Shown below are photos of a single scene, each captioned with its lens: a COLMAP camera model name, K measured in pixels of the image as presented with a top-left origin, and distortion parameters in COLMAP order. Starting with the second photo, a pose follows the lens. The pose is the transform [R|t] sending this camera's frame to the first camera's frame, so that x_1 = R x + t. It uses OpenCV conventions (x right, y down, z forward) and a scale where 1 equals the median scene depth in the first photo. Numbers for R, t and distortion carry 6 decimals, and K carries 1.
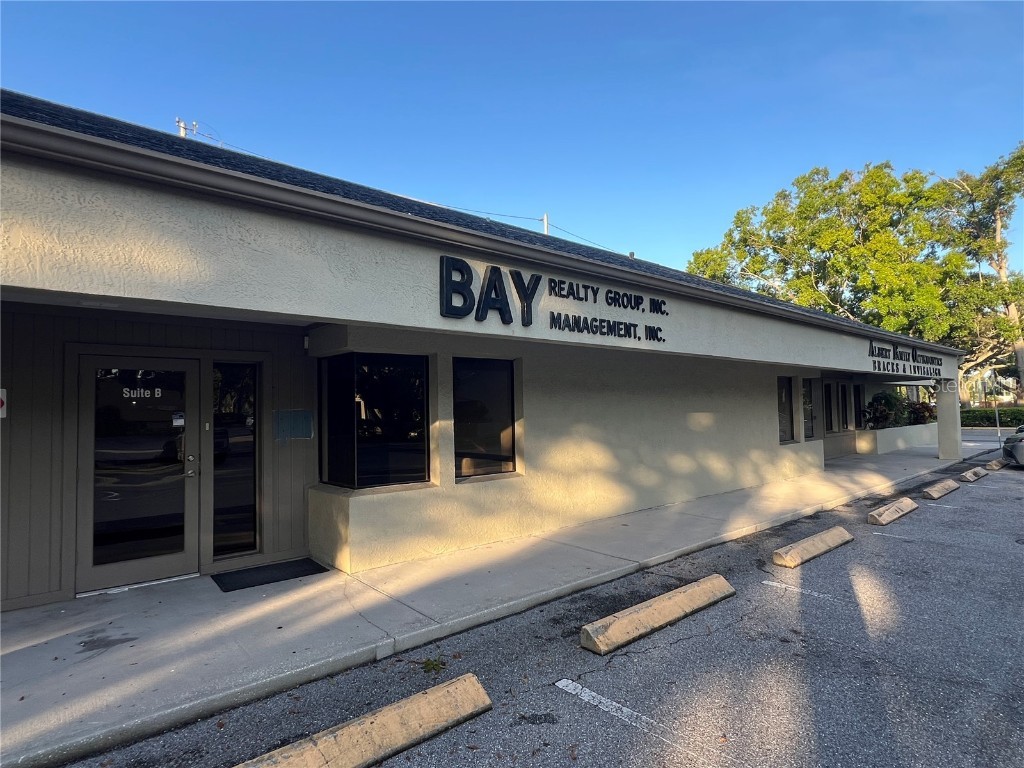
lens RADIAL K [[560.5, 0, 512.0], [0, 560.5, 384.0], [0, 0, 1]] dist [-0.001310, -0.000546]
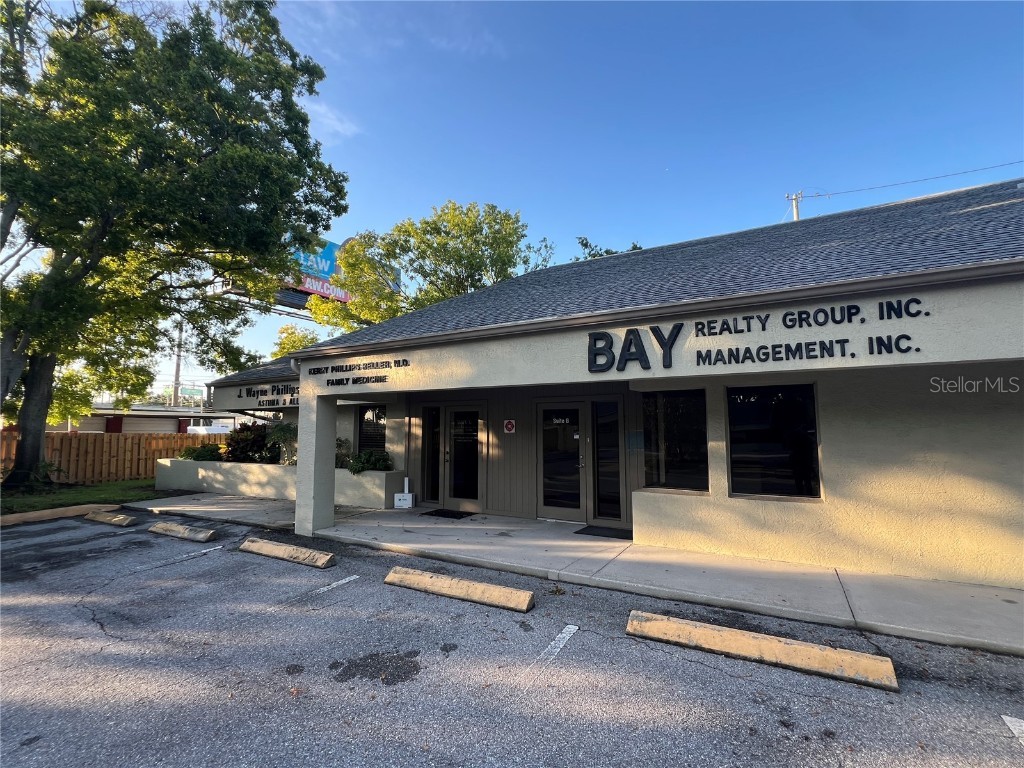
lens RADIAL K [[472.8, 0, 512.0], [0, 472.8, 384.0], [0, 0, 1]] dist [0.000442, -0.000130]
pose [[0.331974, -0.068376, -0.940807, 0.841012], [0.043158, 0.997426, -0.057262, -0.021757], [0.942301, -0.021594, 0.334071, 0.309593]]
